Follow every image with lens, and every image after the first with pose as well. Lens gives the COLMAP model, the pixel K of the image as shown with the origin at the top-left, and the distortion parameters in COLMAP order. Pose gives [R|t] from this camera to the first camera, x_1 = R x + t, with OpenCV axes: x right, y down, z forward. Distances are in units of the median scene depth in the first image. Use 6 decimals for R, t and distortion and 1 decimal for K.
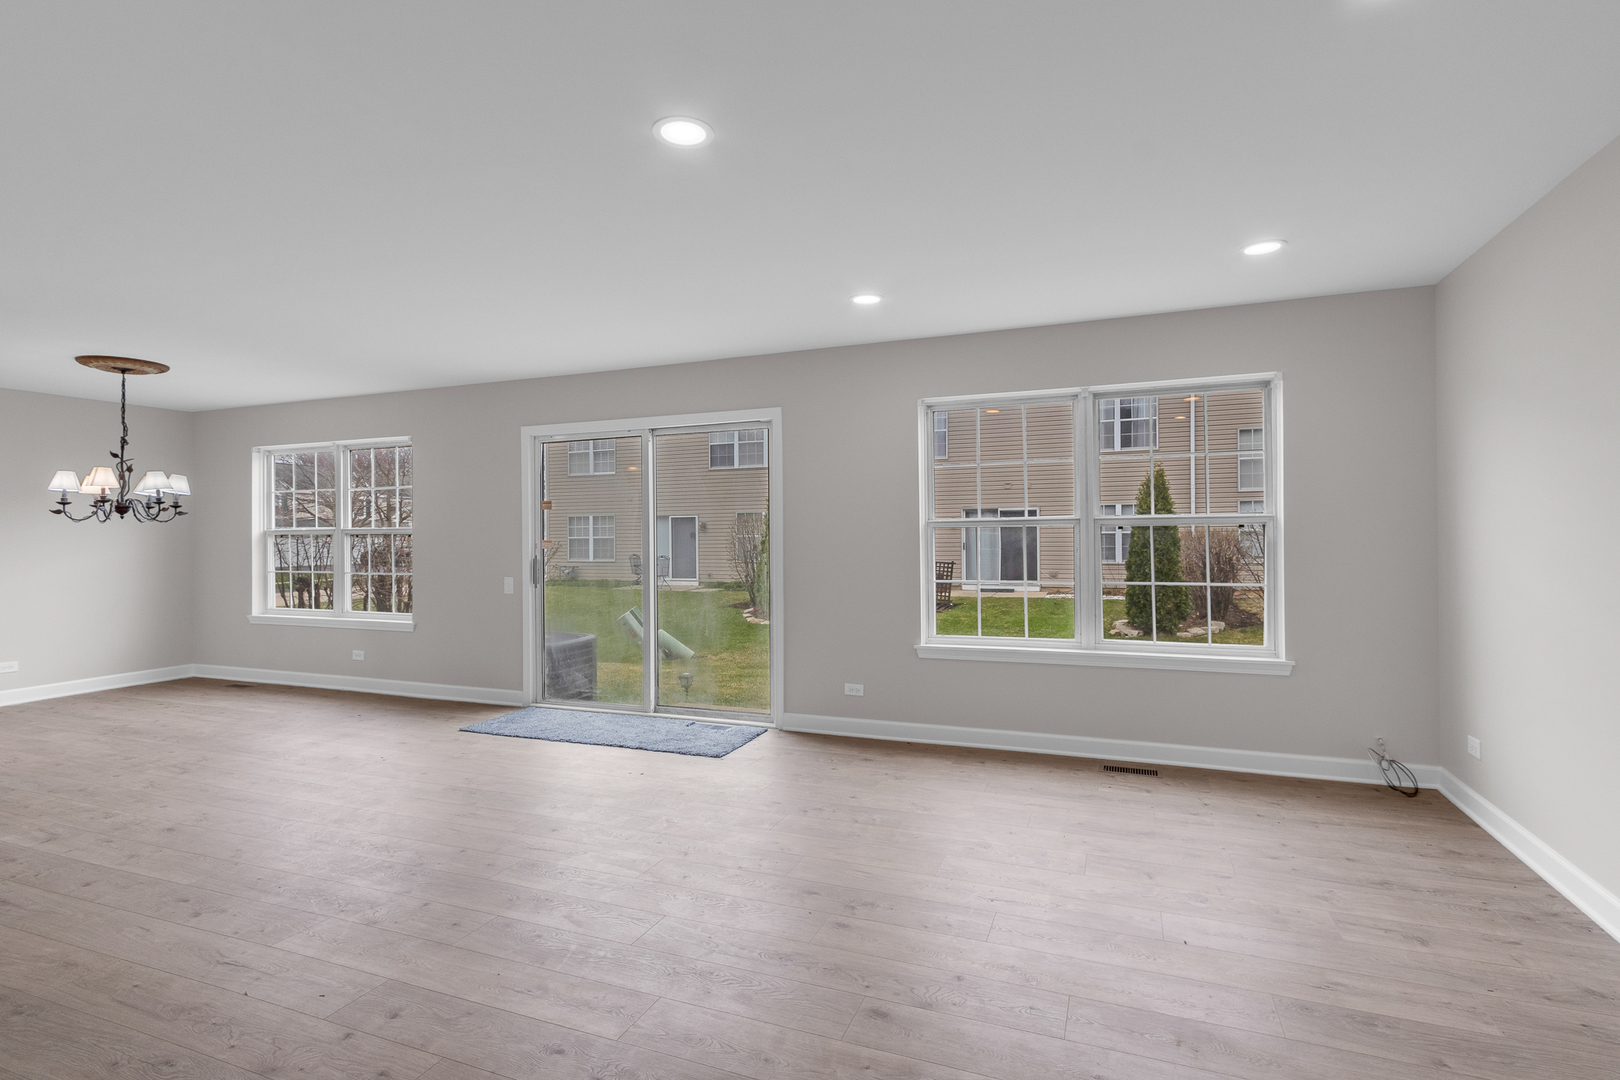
lens RADIAL K [[761.3, 0, 844.9], [0, 761.3, 504.9], [0, 0, 1]] dist [-0.008189, 0.000408]
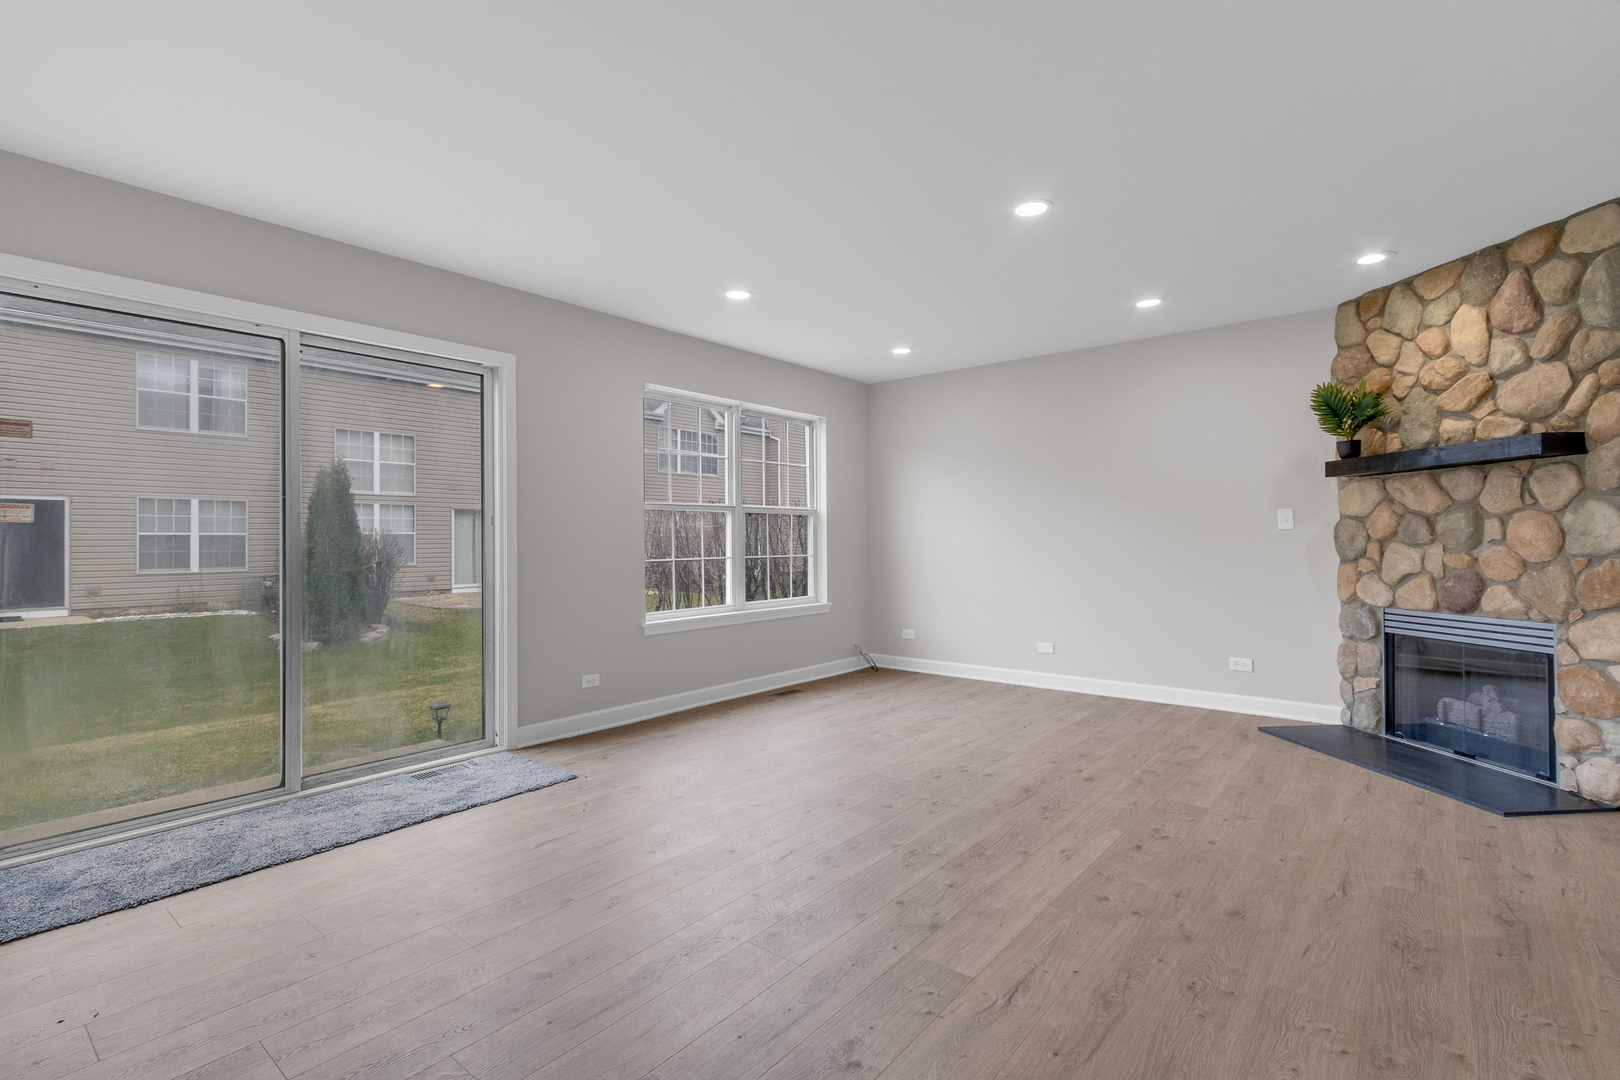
lens RADIAL K [[761.3, 0, 800.4], [0, 761.3, 528.5], [0, 0, 1]] dist [-0.008189, 0.000408]
pose [[0.346773, 0.009617, 0.937900, -1.020560], [-0.030044, 0.999548, 0.000860, 0.058570], [-0.937468, -0.028476, 0.346905, 0.569886]]
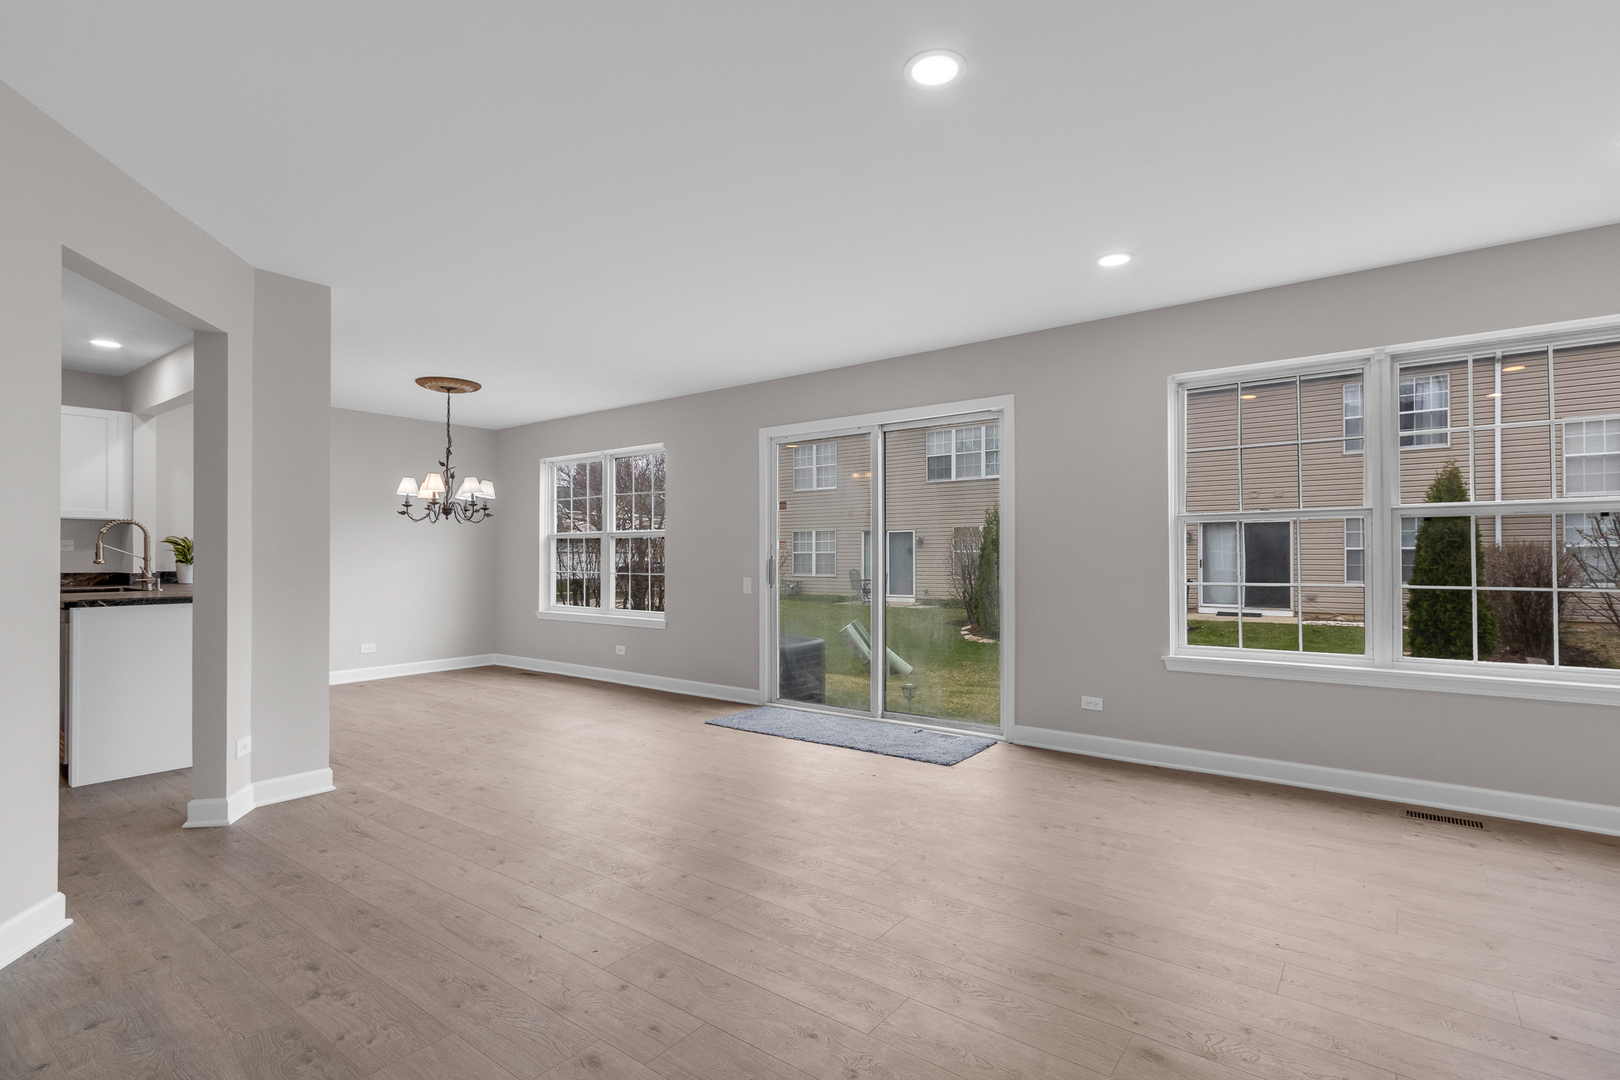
lens RADIAL K [[761.3, 0, 838.4], [0, 761.3, 507.4], [0, 0, 1]] dist [-0.008189, 0.000408]
pose [[0.959977, -0.020637, -0.279319, -0.028617], [0.013369, 0.999521, -0.027902, 0.033175], [0.279761, 0.023051, 0.959793, 0.023806]]
